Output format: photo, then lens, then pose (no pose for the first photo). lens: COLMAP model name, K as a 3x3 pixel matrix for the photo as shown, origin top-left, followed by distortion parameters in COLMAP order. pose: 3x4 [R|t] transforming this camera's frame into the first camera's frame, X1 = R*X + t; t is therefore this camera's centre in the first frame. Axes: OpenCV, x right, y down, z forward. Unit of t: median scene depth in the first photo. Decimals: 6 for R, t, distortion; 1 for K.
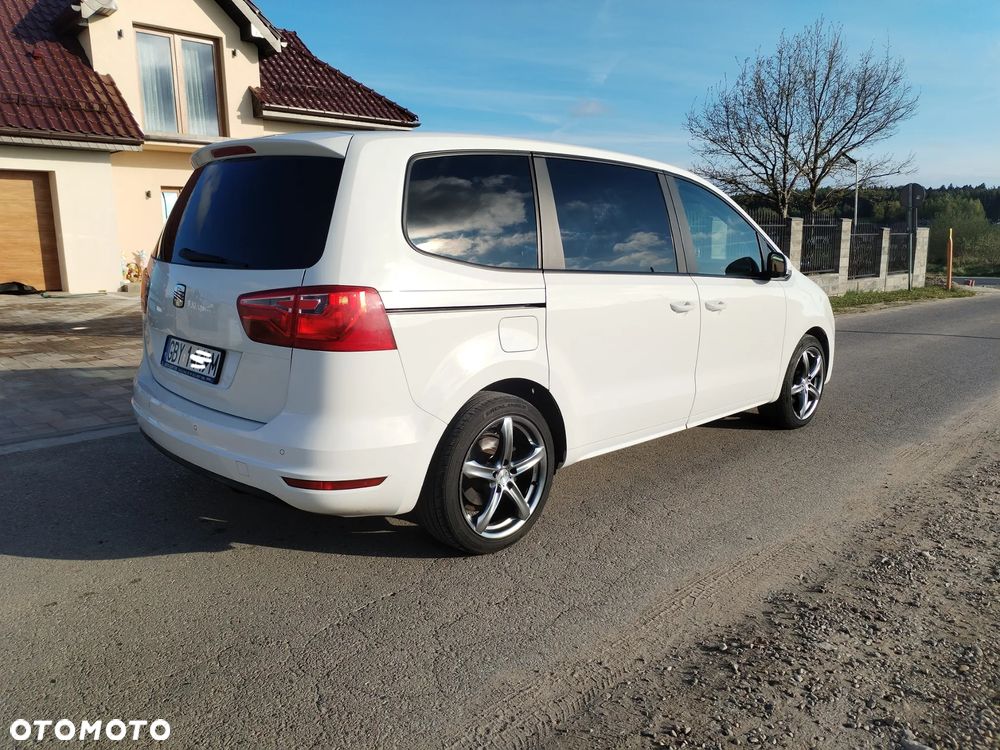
lens RADIAL K [[748.7, 0, 517.2], [0, 748.7, 374.7], [0, 0, 1]] dist [0.000171, 0.006854]
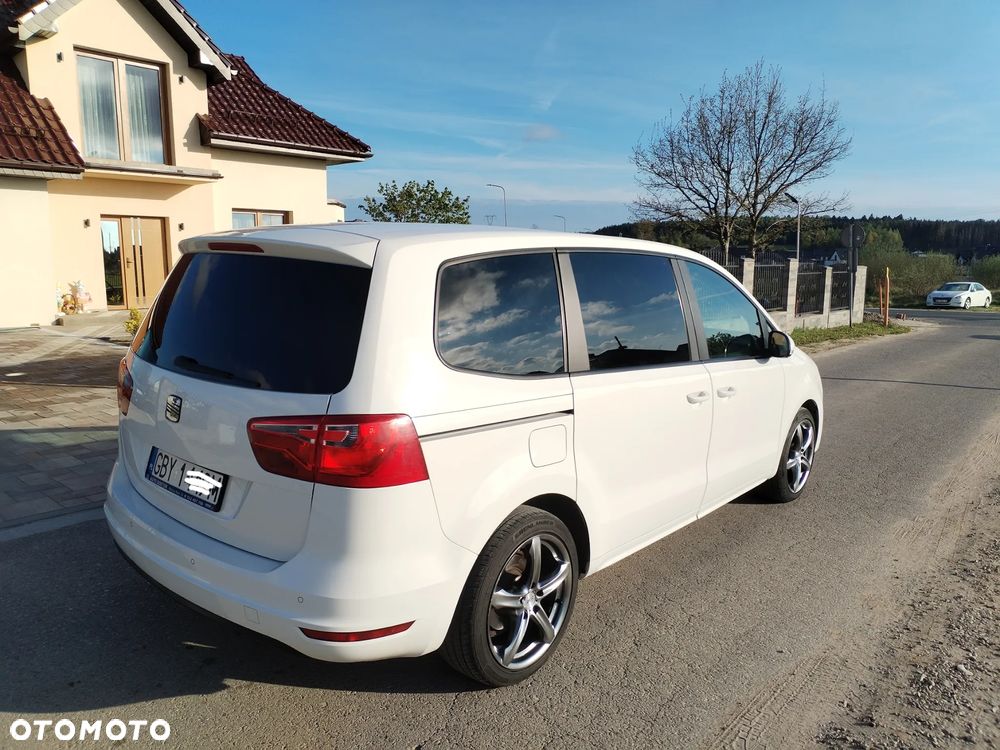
lens RADIAL K [[747.1, 0, 517.2], [0, 747.1, 372.8], [0, 0, 1]] dist [-0.001982, 0.007405]
pose [[0.996885, 0.003551, 0.078791, -0.086569], [-0.001180, 0.999546, -0.030122, -0.093510], [-0.078862, 0.029935, 0.996436, 0.060646]]
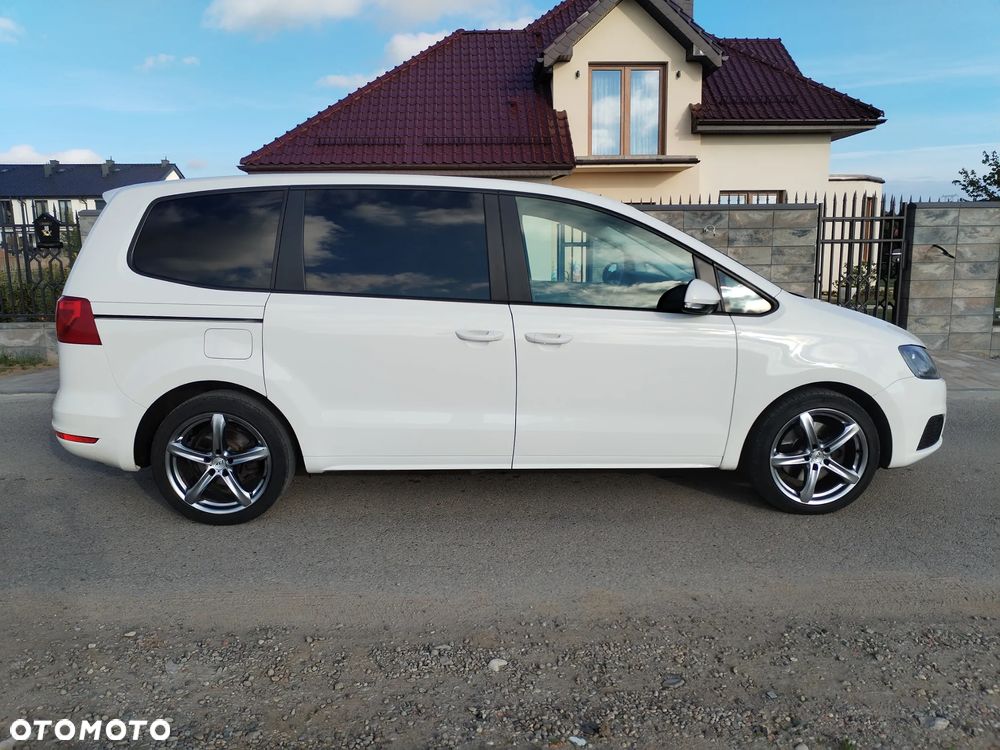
lens RADIAL K [[767.5, 0, 507.4], [0, 767.5, 360.6], [0, 0, 1]] dist [-0.003626, 0.004408]
pose [[0.739311, 0.097974, -0.666198, 0.894547], [-0.119779, 0.992715, 0.013069, -0.076455], [0.662625, 0.070135, 0.745660, 0.312685]]
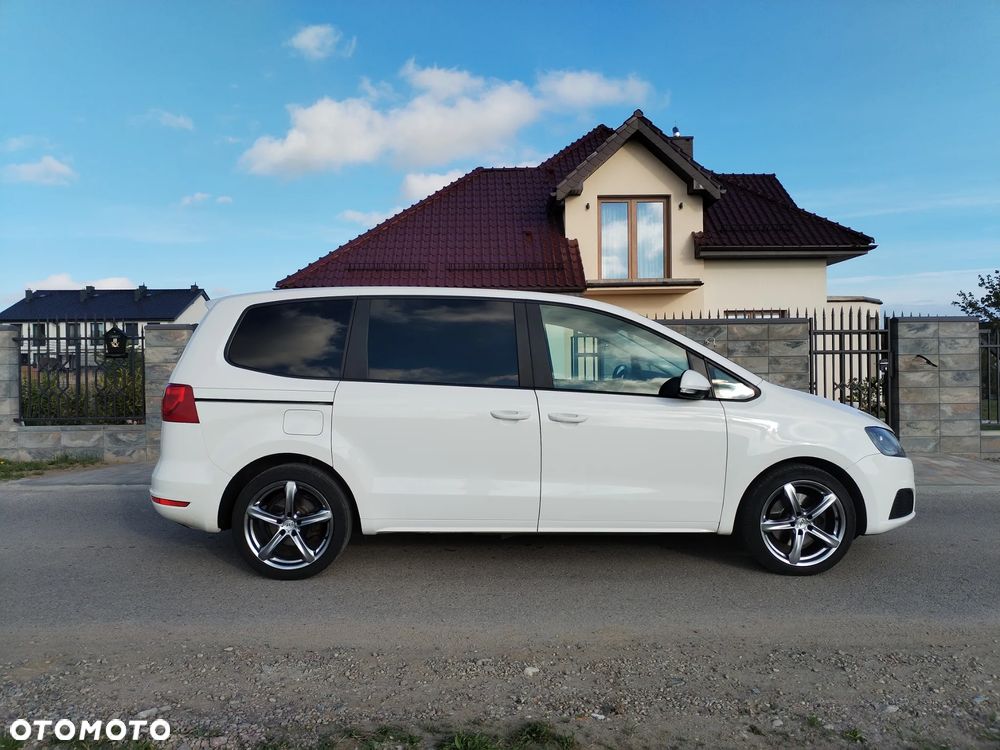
lens RADIAL K [[767.5, 0, 507.4], [0, 767.5, 360.6], [0, 0, 1]] dist [-0.003626, 0.004408]
pose [[0.728067, -0.009317, -0.685443, 1.014453], [-0.121146, 0.982421, -0.142034, -0.007983], [0.674716, 0.186449, 0.714139, 0.160272]]
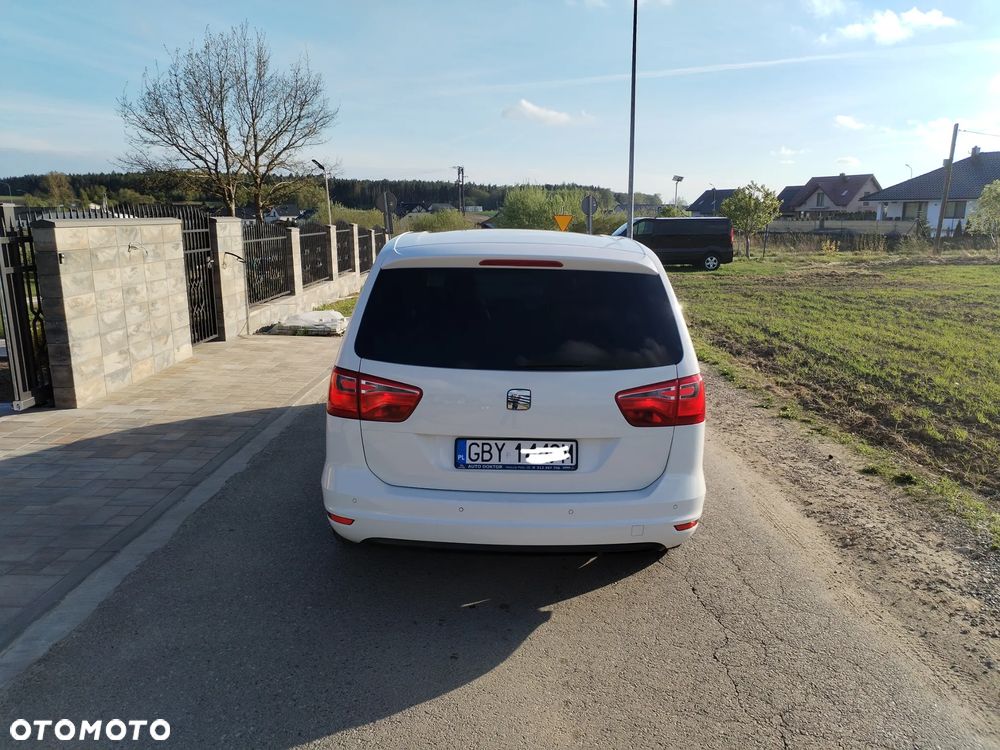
lens RADIAL K [[729.4, 0, 522.1], [0, 729.4, 372.1], [0, 0, 1]] dist [0.004313, 0.001156]
pose [[0.696054, -0.143987, 0.703404, -0.910882], [0.126959, 0.988930, 0.076802, -0.173185], [-0.706676, 0.035846, 0.706629, 0.192094]]
